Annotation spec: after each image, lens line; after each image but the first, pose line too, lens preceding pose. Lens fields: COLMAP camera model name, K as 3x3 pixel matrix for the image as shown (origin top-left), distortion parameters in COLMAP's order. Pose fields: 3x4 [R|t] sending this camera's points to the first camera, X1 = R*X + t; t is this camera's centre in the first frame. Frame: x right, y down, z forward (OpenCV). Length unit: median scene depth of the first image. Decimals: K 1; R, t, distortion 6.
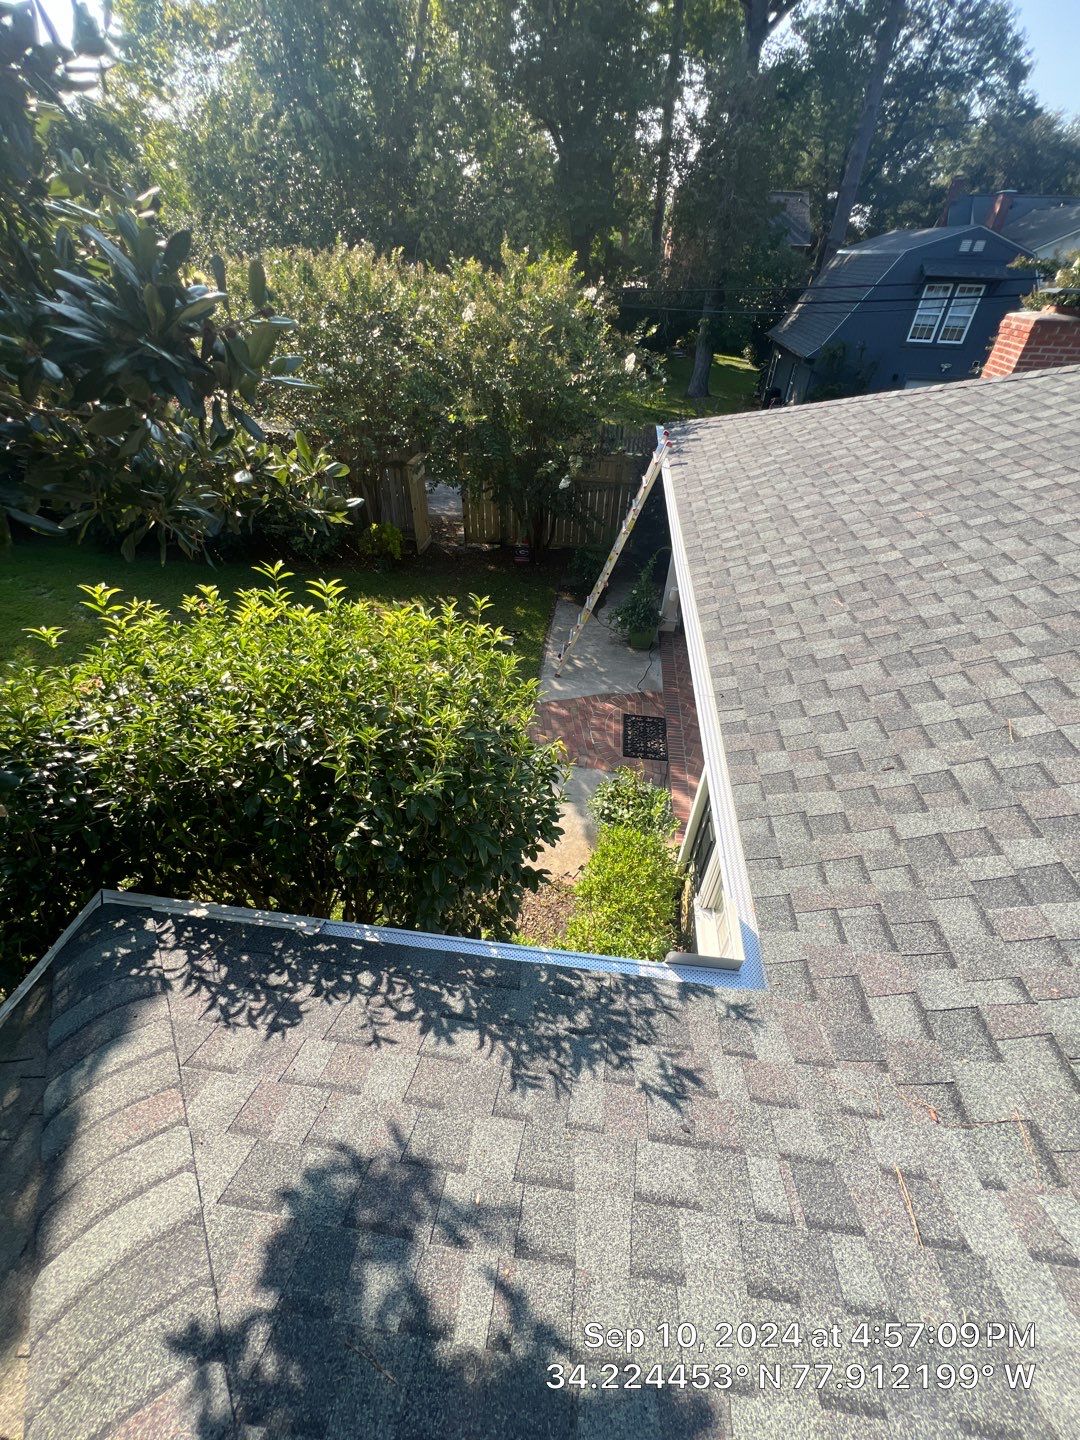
lens RADIAL K [[631.2, 0, 540.0], [0, 631.2, 720.0], [0, 0, 1]] dist [-0.000143, -0.000049]
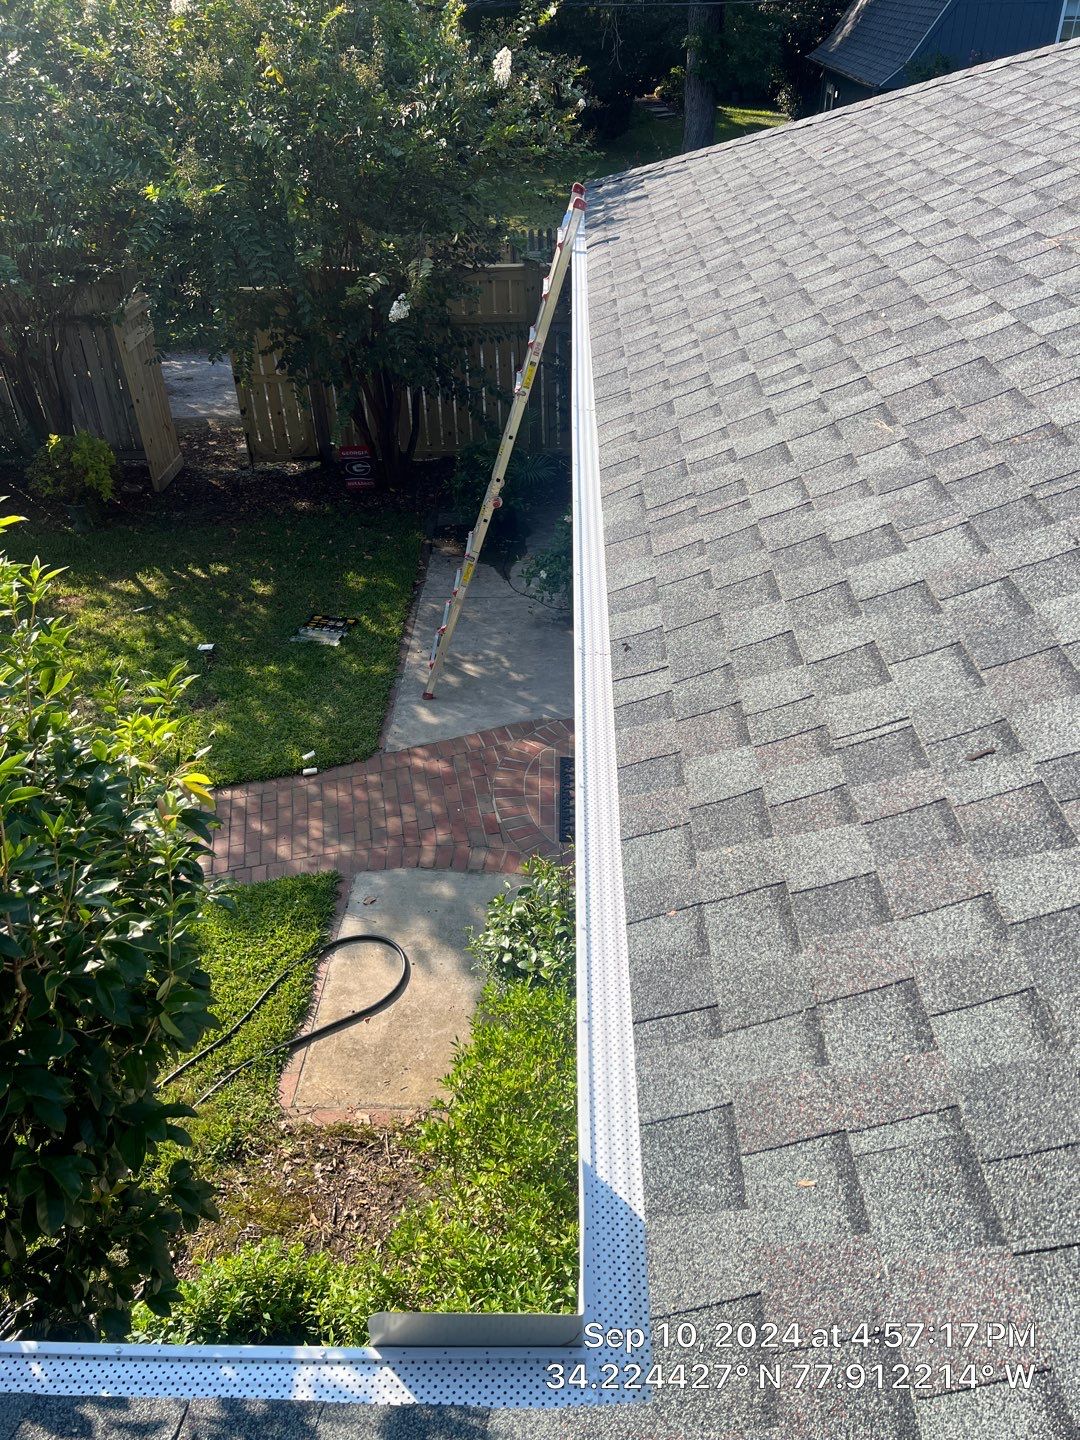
lens RADIAL K [[1186.7, 0, 540.0], [0, 1186.7, 720.0], [0, 0, 1]] dist [0.062350, -0.081828]
pose [[0.994204, -0.091965, 0.055687, 0.123940], [0.095729, 0.993000, -0.069186, 0.042703], [-0.048934, 0.074115, 0.996048, 0.137512]]
